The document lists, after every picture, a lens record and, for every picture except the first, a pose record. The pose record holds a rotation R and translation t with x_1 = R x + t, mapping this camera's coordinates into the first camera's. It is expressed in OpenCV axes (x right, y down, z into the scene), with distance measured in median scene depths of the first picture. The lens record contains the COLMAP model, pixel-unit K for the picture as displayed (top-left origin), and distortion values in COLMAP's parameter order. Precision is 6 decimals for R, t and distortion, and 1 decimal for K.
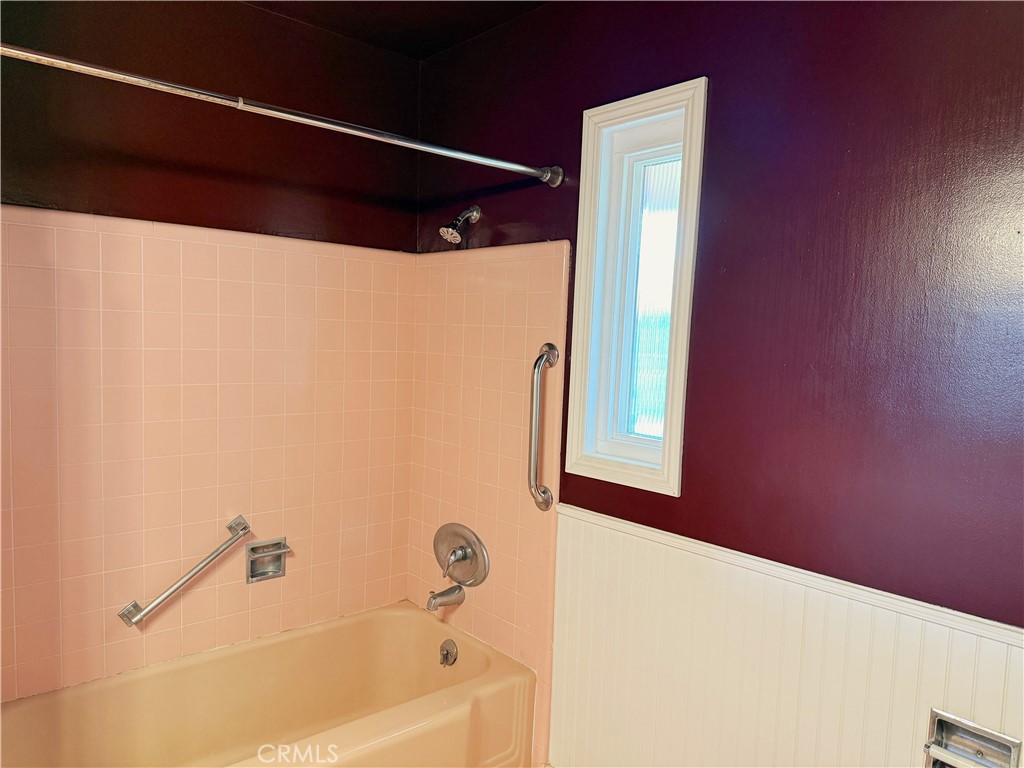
lens RADIAL K [[709.7, 0, 511.7], [0, 709.7, 386.7], [0, 0, 1]] dist [0.050712, -0.066877]
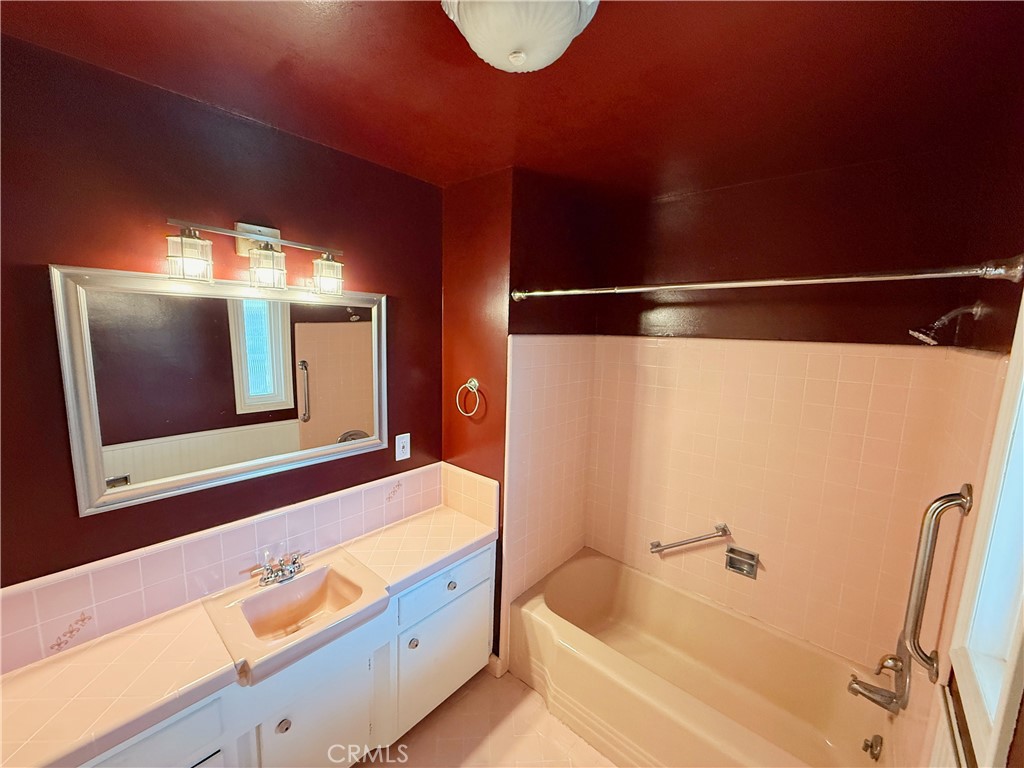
lens RADIAL K [[405.6, 0, 505.6], [0, 405.6, 384.9], [0, 0, 1]] dist [-0.003211, -0.000313]
pose [[0.126211, 0.109367, -0.985956, 0.374422], [-0.095270, 0.990646, 0.097692, -0.150352], [0.987418, 0.081602, 0.135450, 0.393446]]
